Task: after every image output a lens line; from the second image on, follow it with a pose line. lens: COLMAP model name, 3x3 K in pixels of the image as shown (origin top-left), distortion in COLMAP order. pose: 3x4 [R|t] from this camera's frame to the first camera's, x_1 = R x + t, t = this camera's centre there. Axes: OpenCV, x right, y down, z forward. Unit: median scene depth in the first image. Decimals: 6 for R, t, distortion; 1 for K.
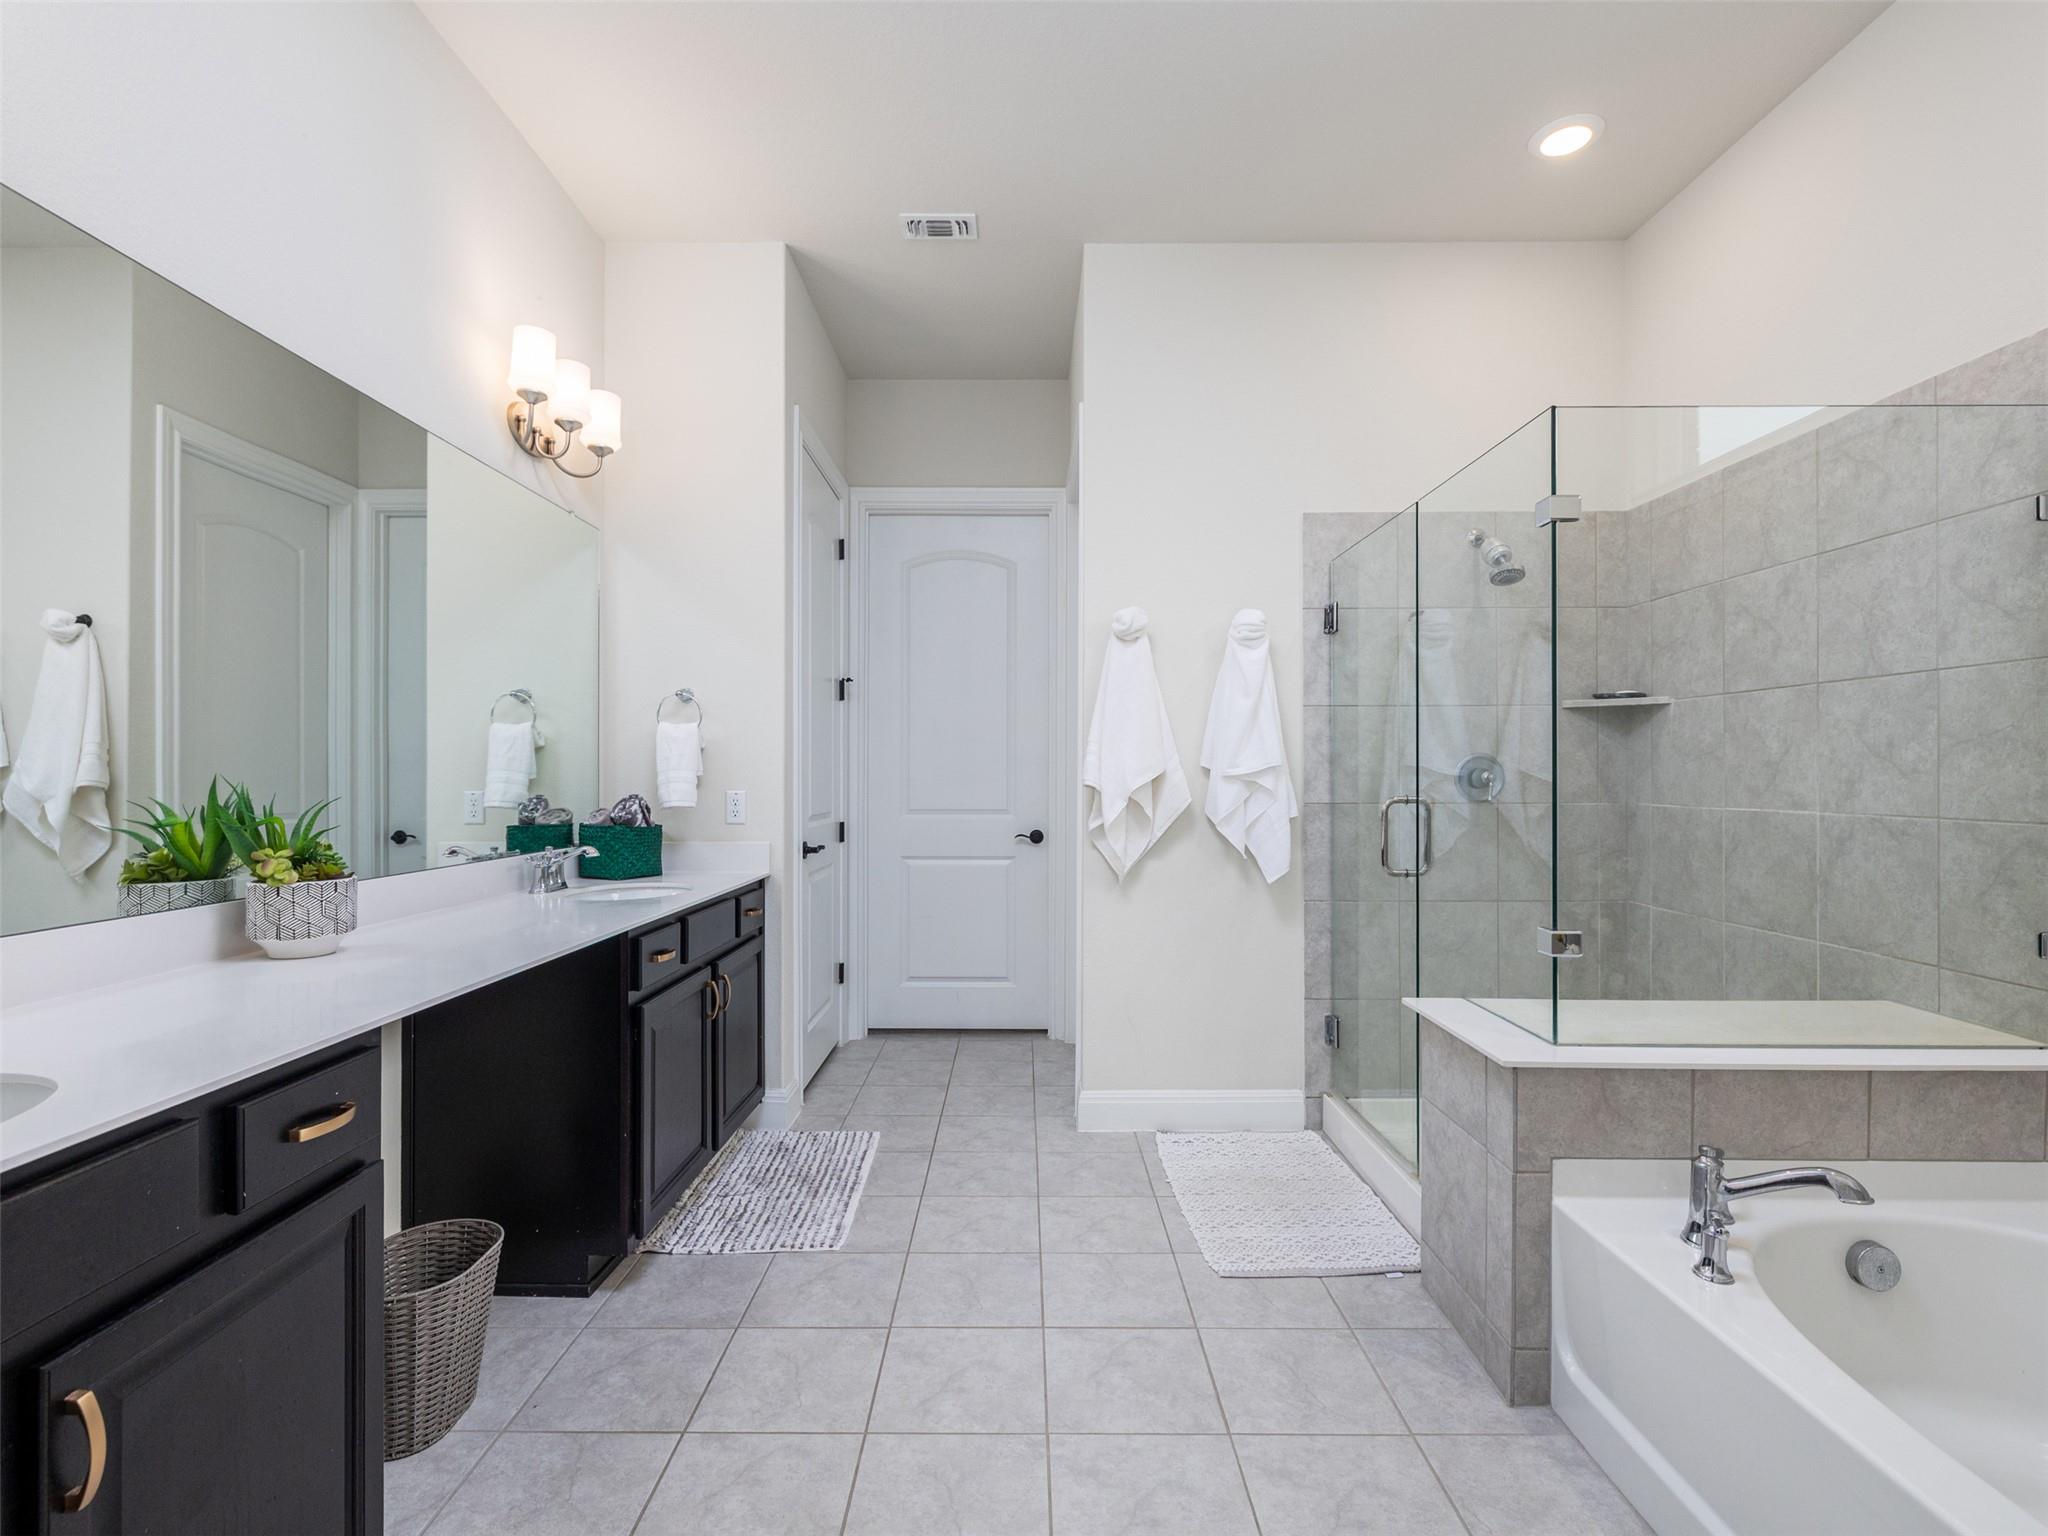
lens RADIAL K [[974.2, 0, 1022.9], [0, 974.2, 777.7], [0, 0, 1]] dist [-0.000665, -0.000584]
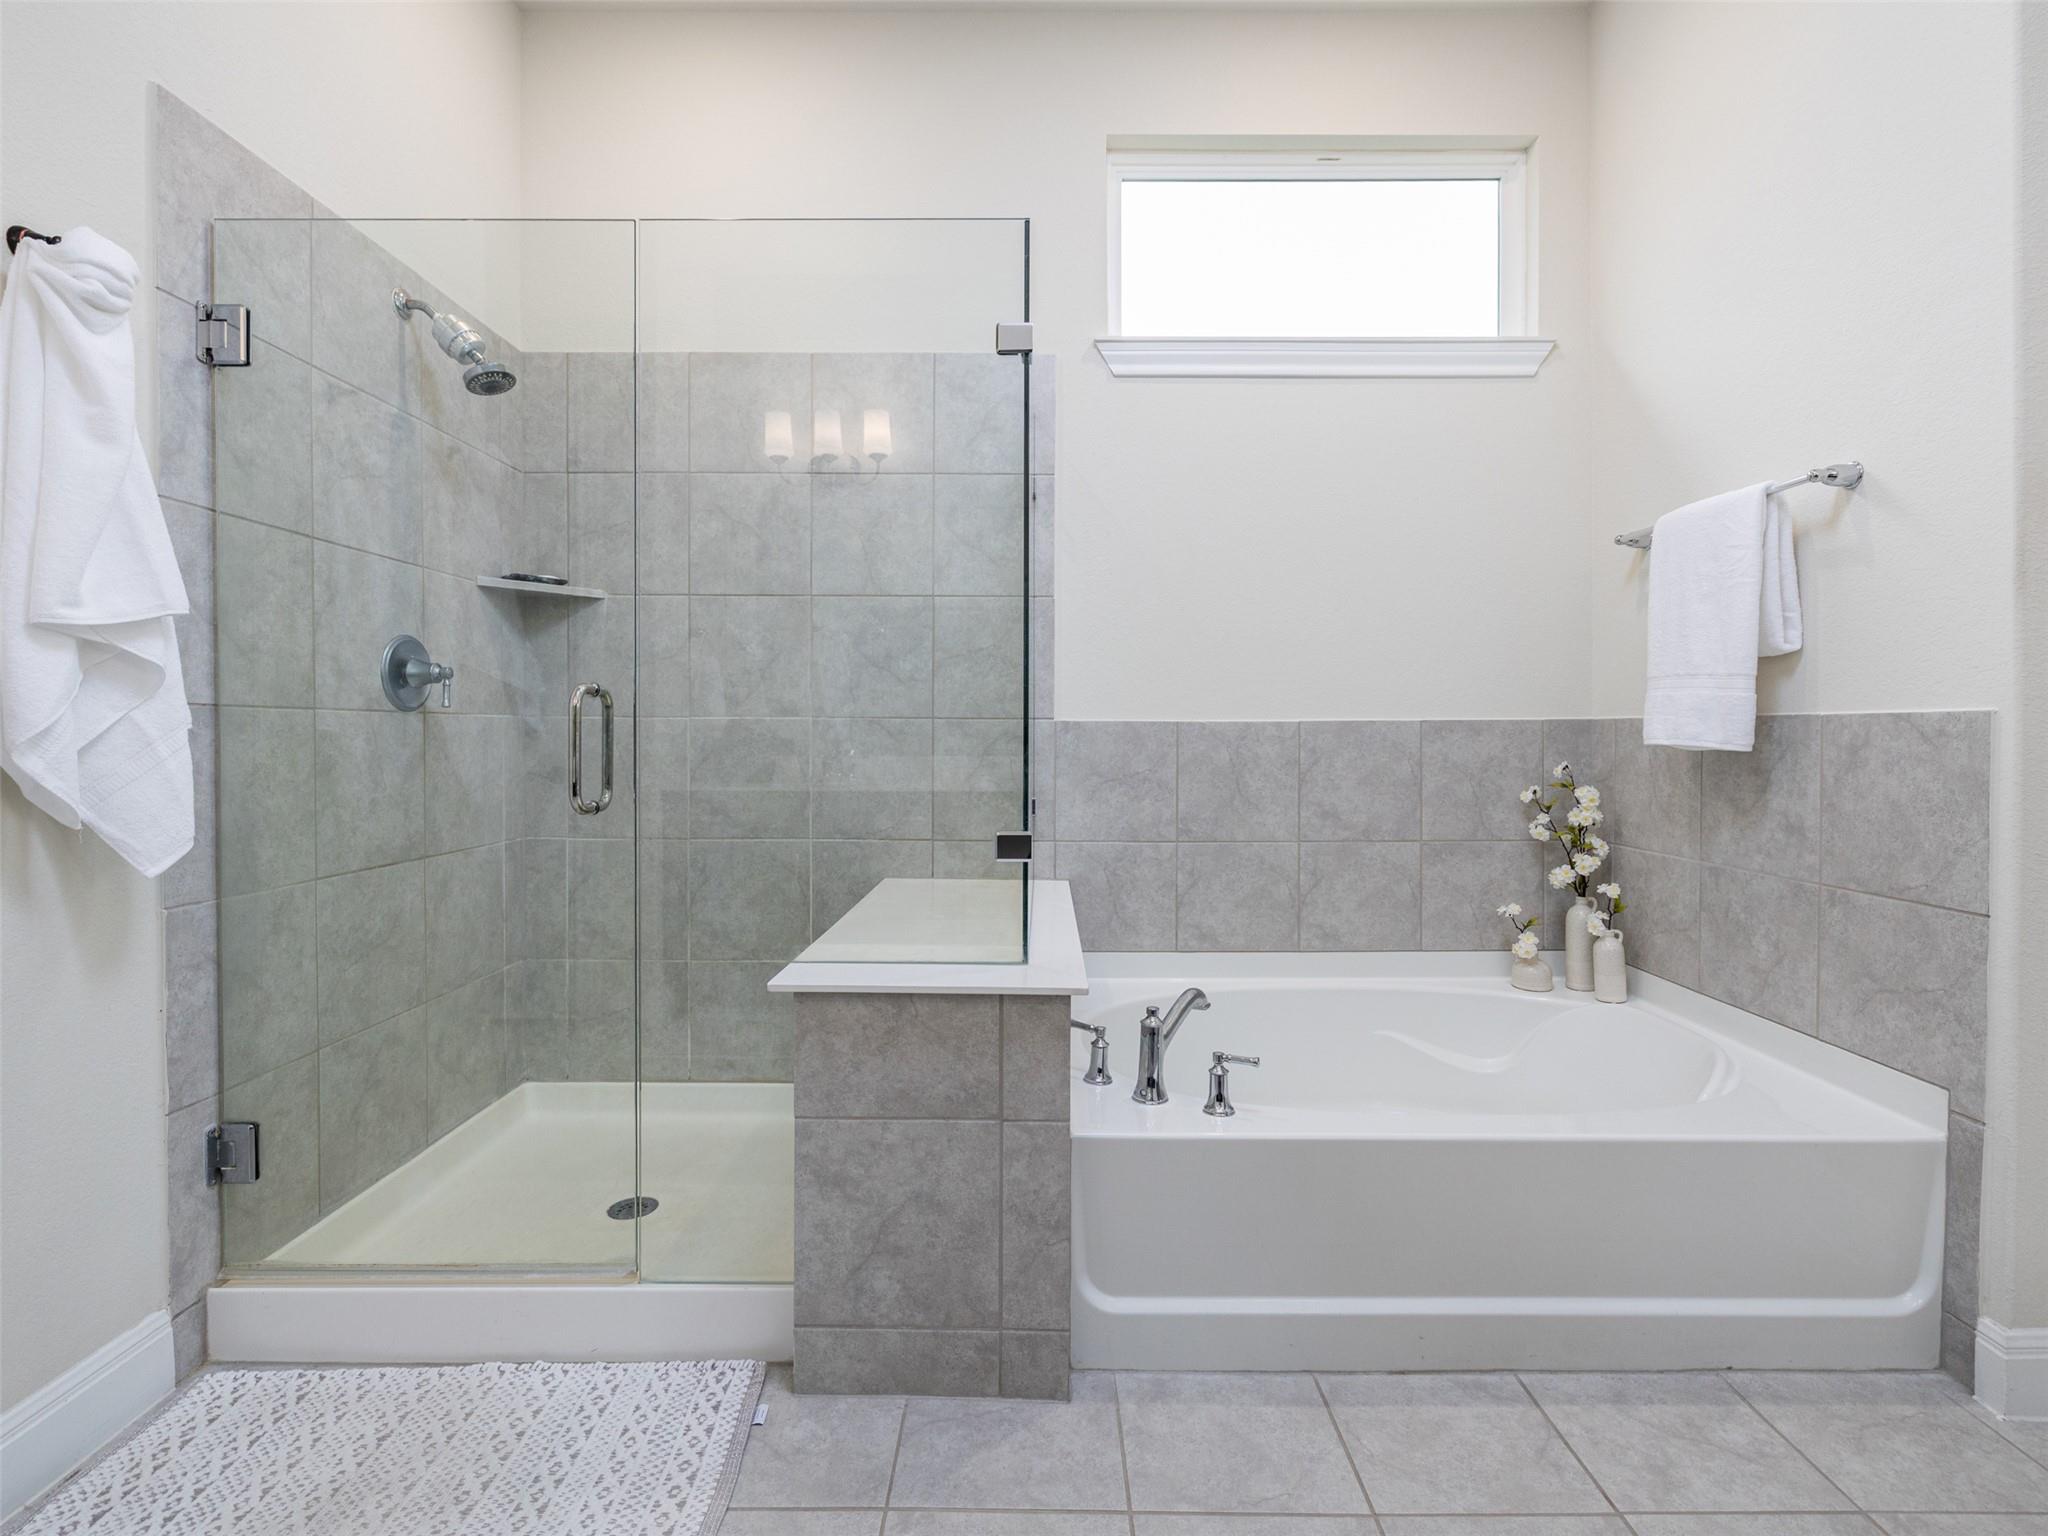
lens RADIAL K [[974.2, 0, 1024.8], [0, 974.2, 747.5], [0, 0, 1]] dist [-0.000665, -0.000584]
pose [[0.002039, -0.012090, 0.999925, -0.216366], [-0.000305, 0.999927, 0.012090, 0.049237], [-0.999998, -0.000330, 0.002035, 0.683768]]
